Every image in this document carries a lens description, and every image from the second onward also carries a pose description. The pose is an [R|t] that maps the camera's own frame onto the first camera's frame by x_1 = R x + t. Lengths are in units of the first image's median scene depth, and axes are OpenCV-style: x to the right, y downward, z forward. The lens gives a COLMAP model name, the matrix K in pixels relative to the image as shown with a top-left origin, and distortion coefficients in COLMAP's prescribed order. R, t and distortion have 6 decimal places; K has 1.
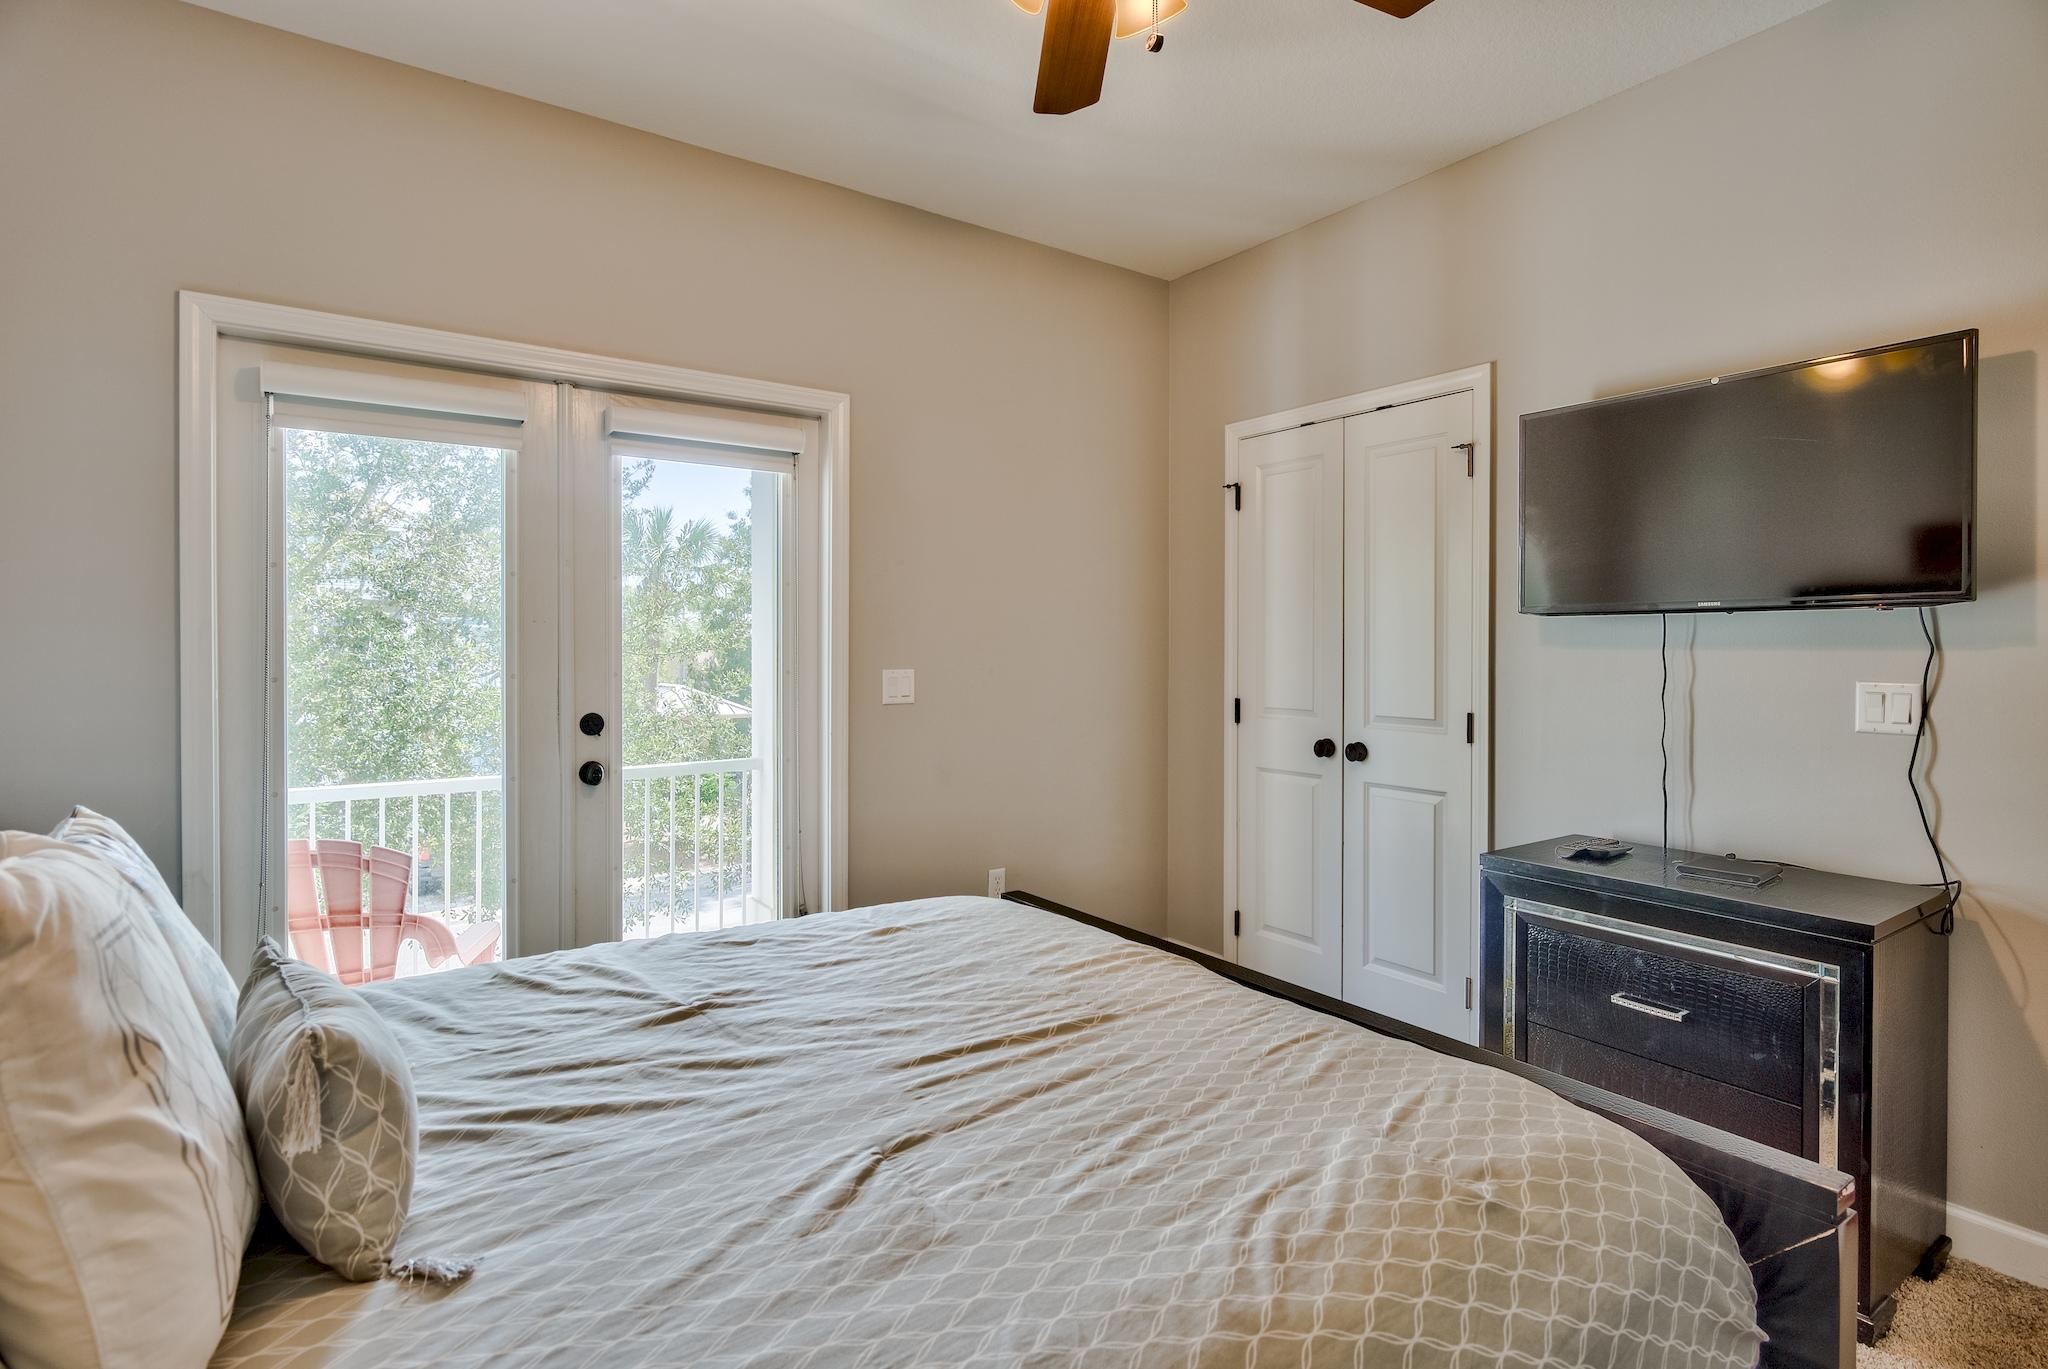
lens RADIAL K [[1011.1, 0, 1033.5], [0, 1011.1, 671.7], [0, 0, 1]] dist [-0.008377, -0.001254]
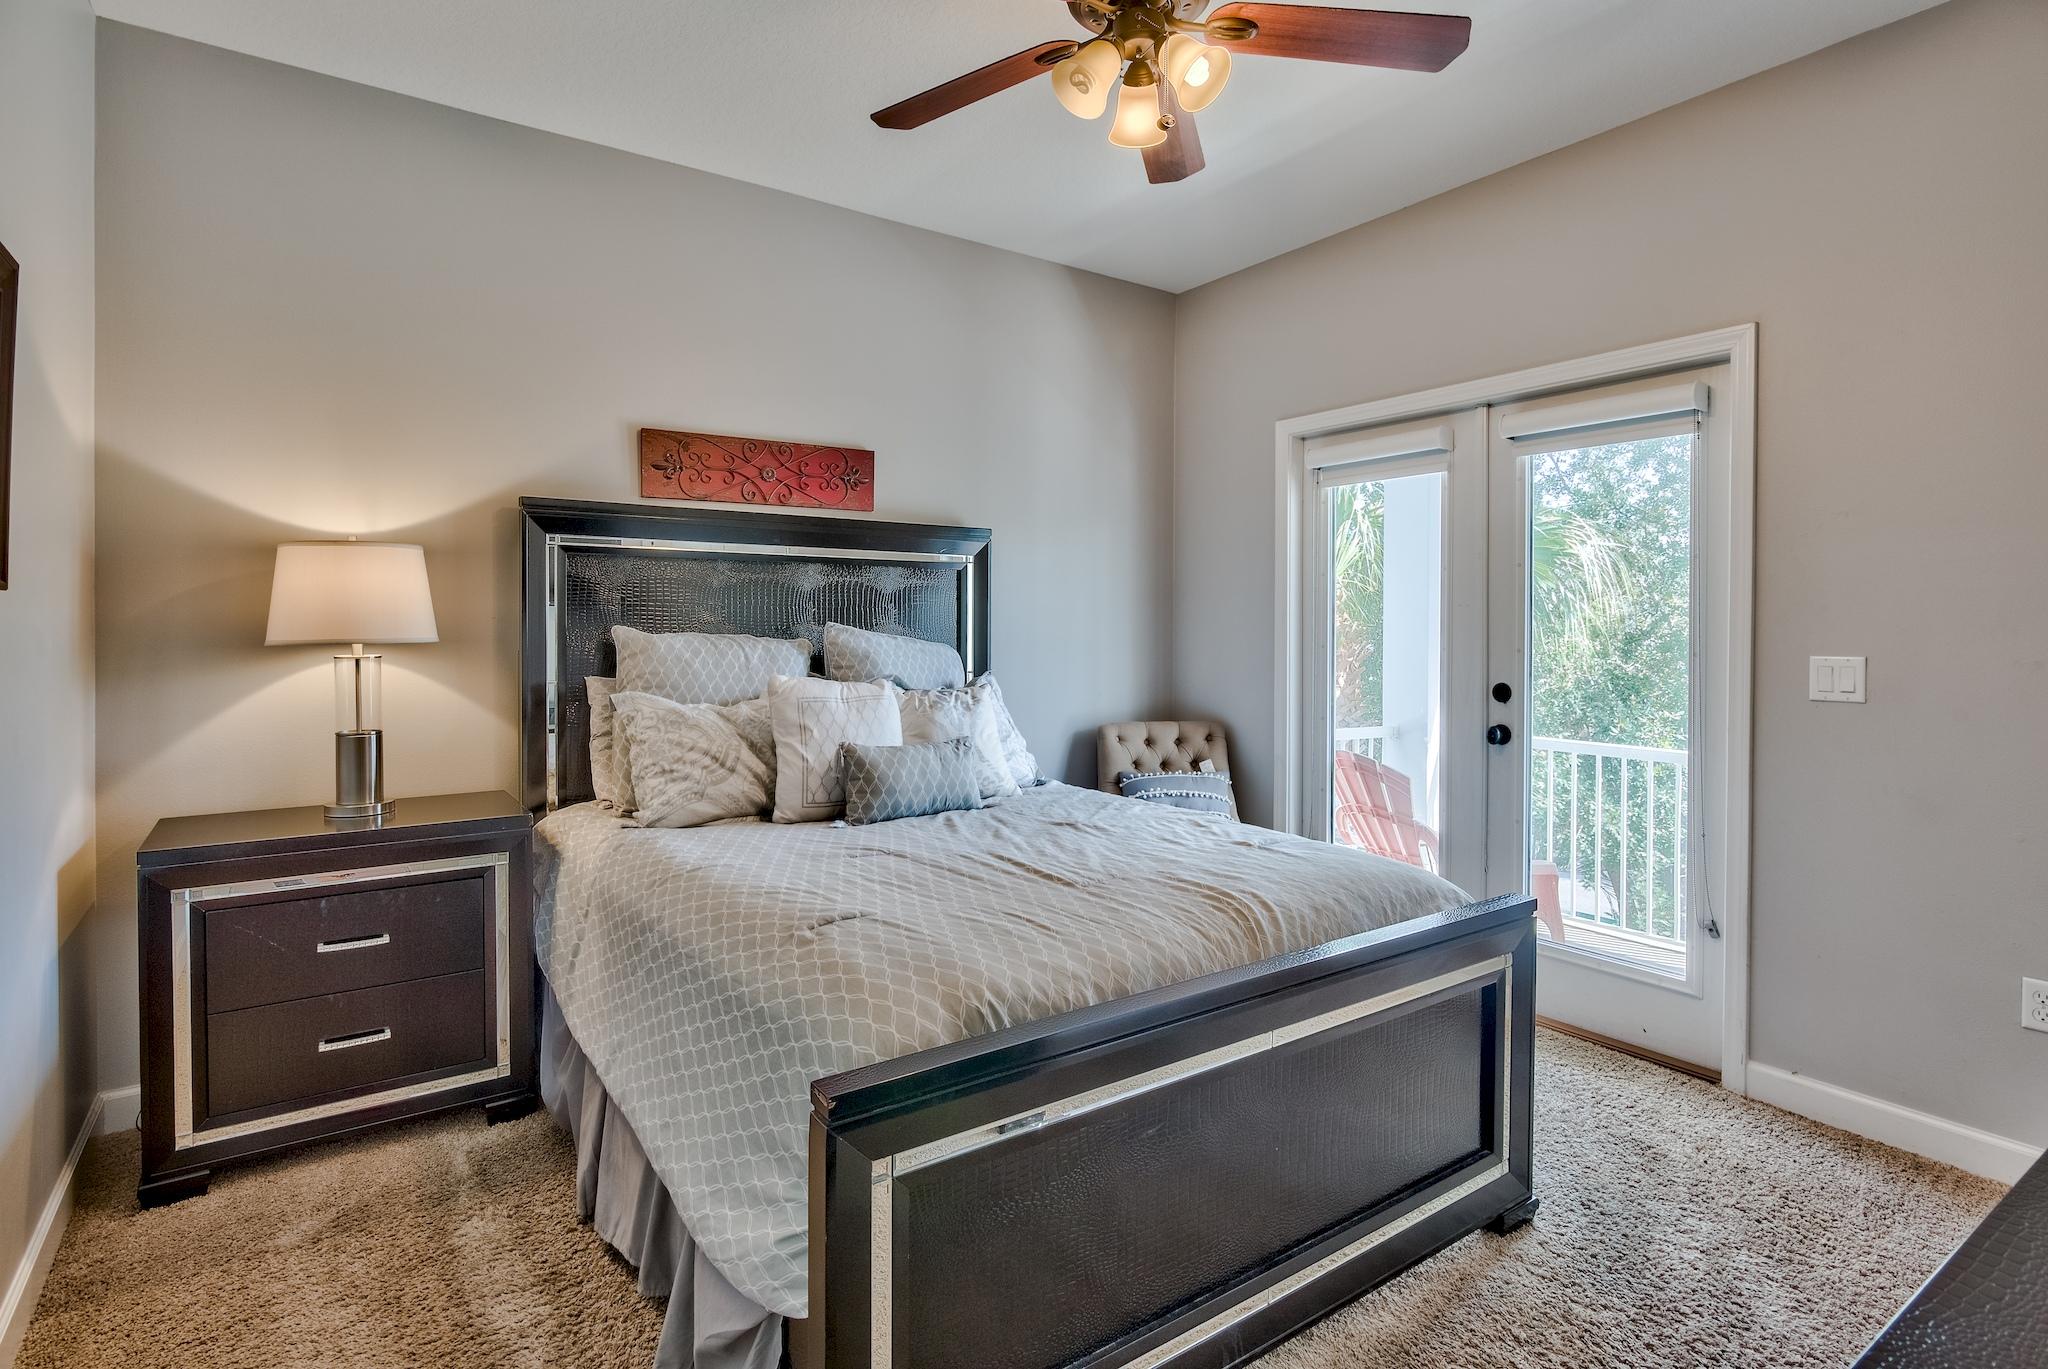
lens RADIAL K [[1011.1, 0, 1018.1], [0, 1011.1, 634.4], [0, 0, 1]] dist [-0.008377, -0.001254]
pose [[-0.009760, 0.006254, -0.999933, 0.723771], [-0.026790, 0.999620, 0.006513, -0.007444], [0.999593, 0.026851, -0.009588, 0.454020]]
